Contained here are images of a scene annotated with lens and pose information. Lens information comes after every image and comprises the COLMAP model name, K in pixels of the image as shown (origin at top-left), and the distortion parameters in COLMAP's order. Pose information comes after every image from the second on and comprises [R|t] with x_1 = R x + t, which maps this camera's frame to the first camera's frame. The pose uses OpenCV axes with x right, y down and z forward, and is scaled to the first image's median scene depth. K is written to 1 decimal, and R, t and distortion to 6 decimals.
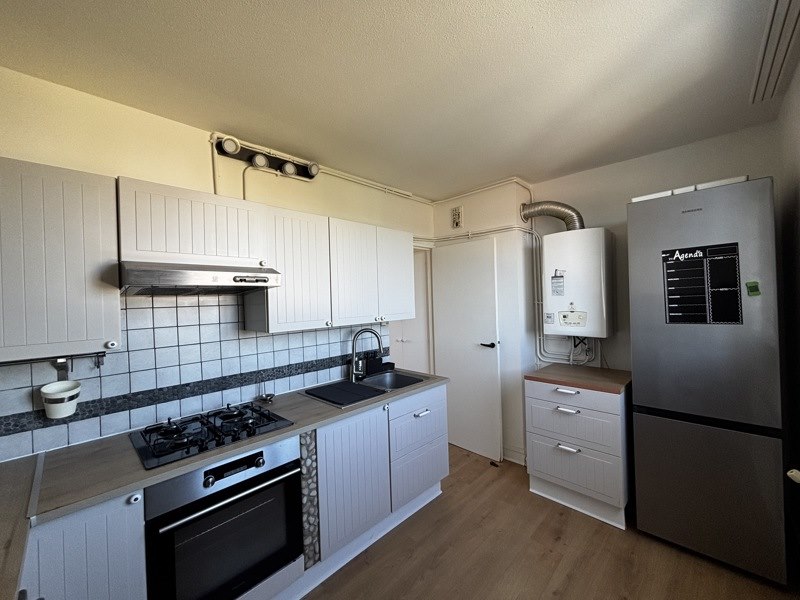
lens RADIAL K [[322.3, 0, 397.4], [0, 322.3, 297.8], [0, 0, 1]] dist [0.000361, -0.000700]
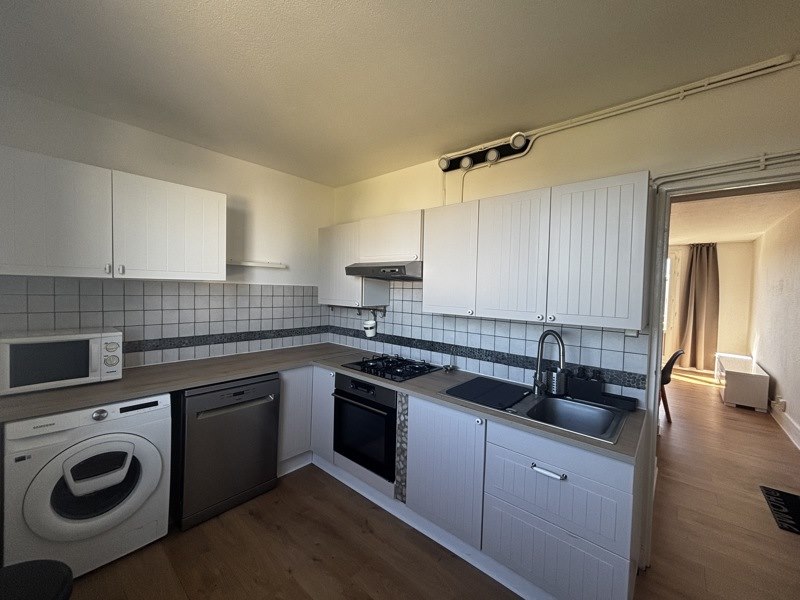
lens RADIAL K [[322.3, 0, 397.4], [0, 322.3, 297.8], [0, 0, 1]] dist [0.000361, -0.000700]
pose [[0.055515, 0.065477, -0.996309, 0.782188], [-0.026020, 0.997603, 0.064112, -0.020451], [0.998119, 0.022365, 0.057085, 0.769299]]
